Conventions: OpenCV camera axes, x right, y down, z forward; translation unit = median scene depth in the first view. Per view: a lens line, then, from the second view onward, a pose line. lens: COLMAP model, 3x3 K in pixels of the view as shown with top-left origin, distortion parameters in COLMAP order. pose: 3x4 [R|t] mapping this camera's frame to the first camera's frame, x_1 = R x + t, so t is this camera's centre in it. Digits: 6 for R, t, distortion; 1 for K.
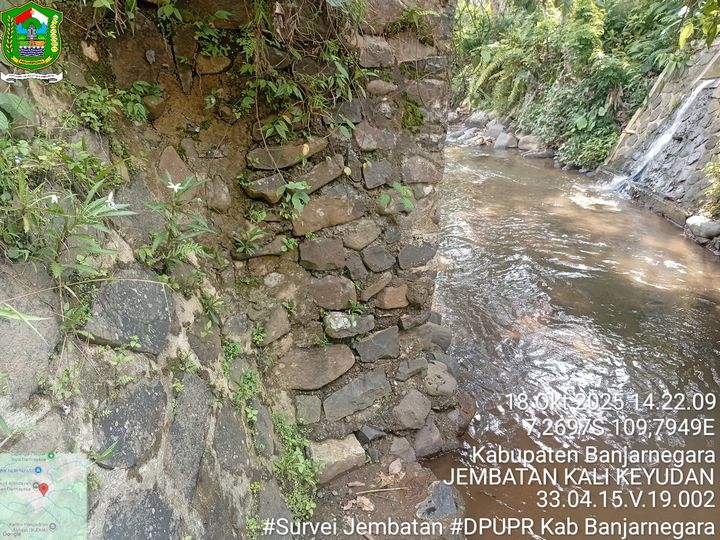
lens RADIAL K [[546.8, 0, 359.2], [0, 546.8, 275.0], [0, 0, 1]] dist [0.064931, -0.139705]
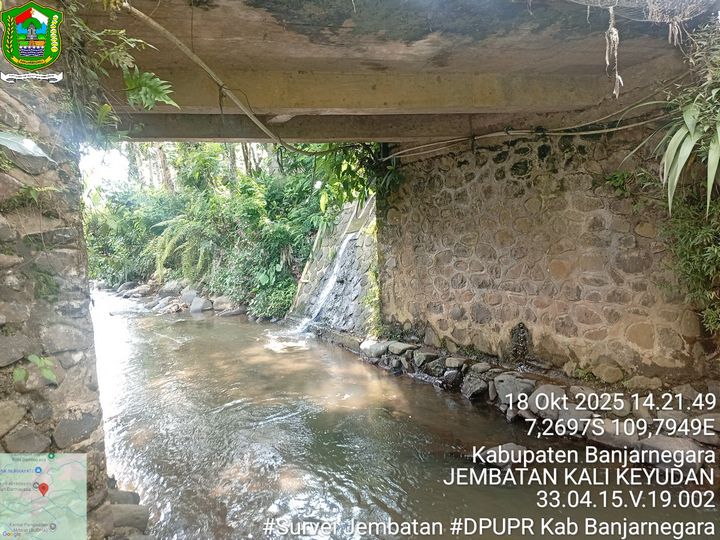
lens RADIAL K [[546.8, 0, 349.9], [0, 546.8, 274.5], [0, 0, 1]] dist [0.064931, -0.139705]
pose [[0.869921, -0.112312, 0.480233, 0.028889], [0.248239, 0.941101, -0.229579, 0.014423], [-0.426163, 0.318929, 0.846563, -0.017506]]
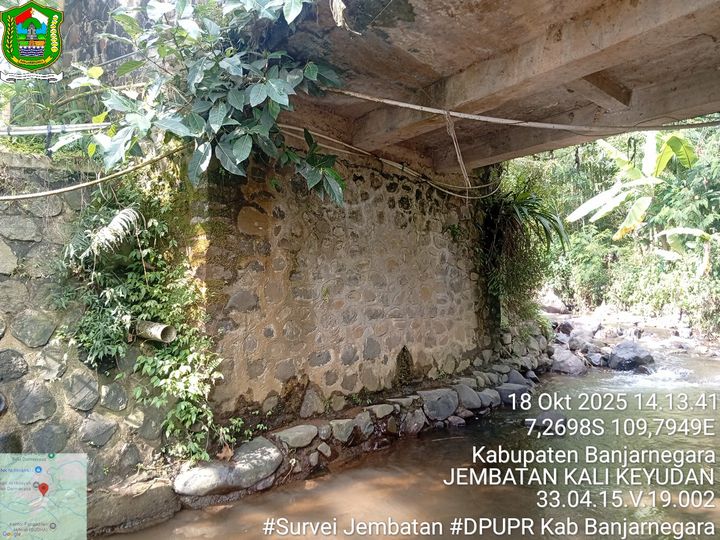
lens RADIAL K [[546.8, 0, 357.9], [0, 546.8, 271.5], [0, 0, 1]] dist [0.064931, -0.139705]
pose [[-0.742211, -0.006082, 0.670138, 0.097593], [0.233748, 0.934812, 0.267371, -0.316442], [-0.628080, 0.355090, -0.692407, 0.946654]]
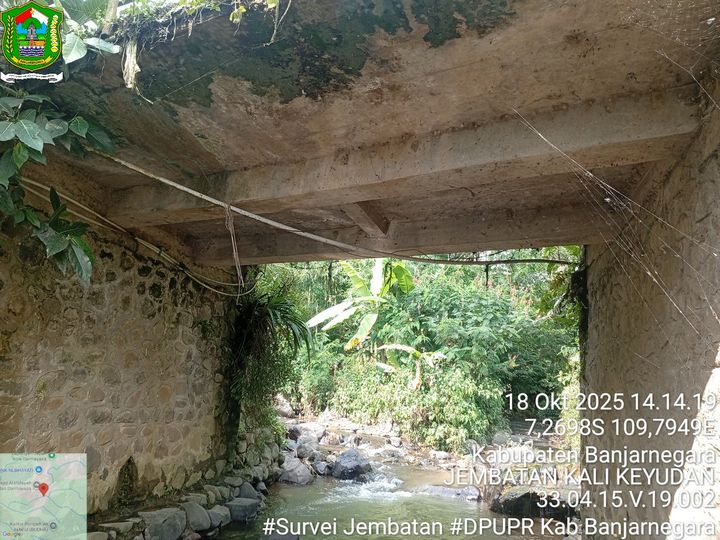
lens RADIAL K [[546.8, 0, 359.9], [0, 546.8, 267.8], [0, 0, 1]] dist [0.064931, -0.139705]
pose [[-0.965974, -0.031629, 0.256699, 0.134622], [0.008031, 0.988348, 0.151998, -0.317283], [-0.258516, 0.148888, -0.954464, 0.933004]]
